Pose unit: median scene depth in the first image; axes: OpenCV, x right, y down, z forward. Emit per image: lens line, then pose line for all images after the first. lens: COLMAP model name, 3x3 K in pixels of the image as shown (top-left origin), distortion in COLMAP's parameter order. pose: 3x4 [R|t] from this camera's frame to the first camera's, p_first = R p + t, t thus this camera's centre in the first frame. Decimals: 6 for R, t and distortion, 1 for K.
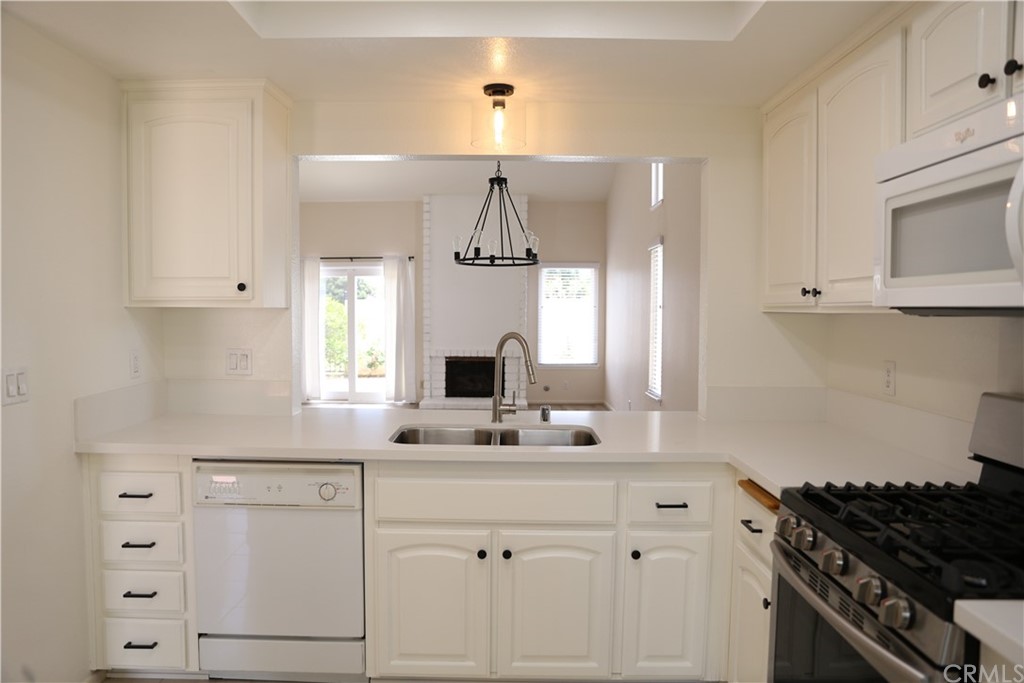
lens RADIAL K [[699.3, 0, 509.1], [0, 699.3, 344.2], [0, 0, 1]] dist [-0.117289, 0.098329]
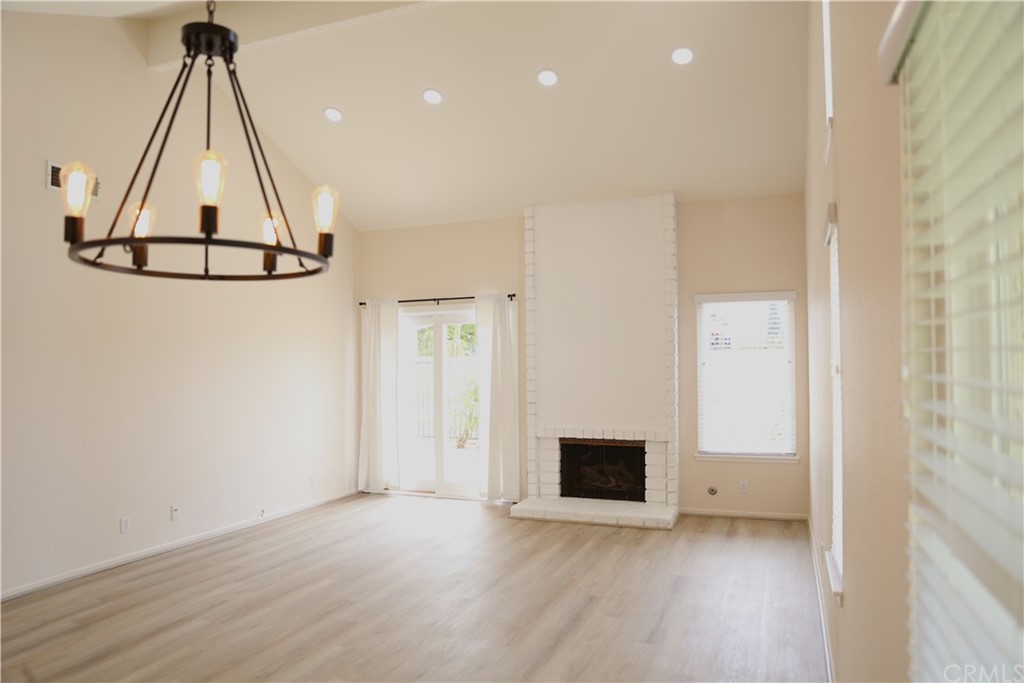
lens RADIAL K [[699.3, 0, 509.1], [0, 699.3, 344.2], [0, 0, 1]] dist [-0.117289, 0.098329]
pose [[0.928728, -0.020685, -0.370184, 0.247588], [-0.006163, 0.997443, -0.071196, -0.051188], [0.370710, 0.068403, 0.926226, 0.719787]]
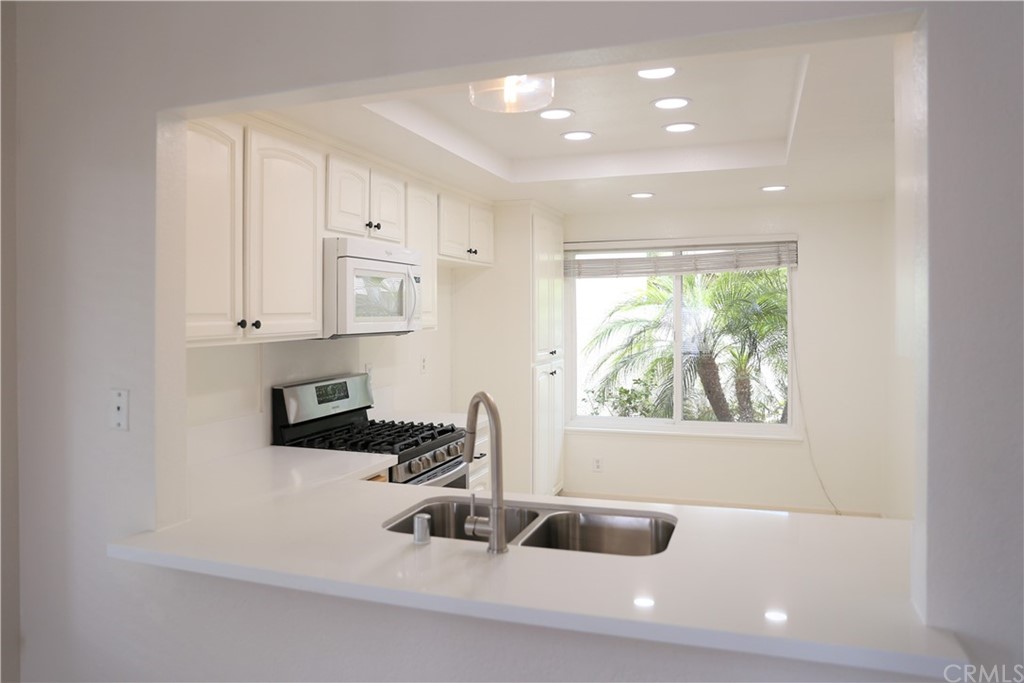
lens RADIAL K [[762.7, 0, 484.8], [0, 762.7, 327.9], [0, 0, 1]] dist [-0.055686, 0.002932]
pose [[-0.940474, -0.004926, 0.339829, -0.140400], [0.019972, 0.997366, 0.069728, -0.072113], [-0.339277, 0.072364, -0.937899, 0.989911]]
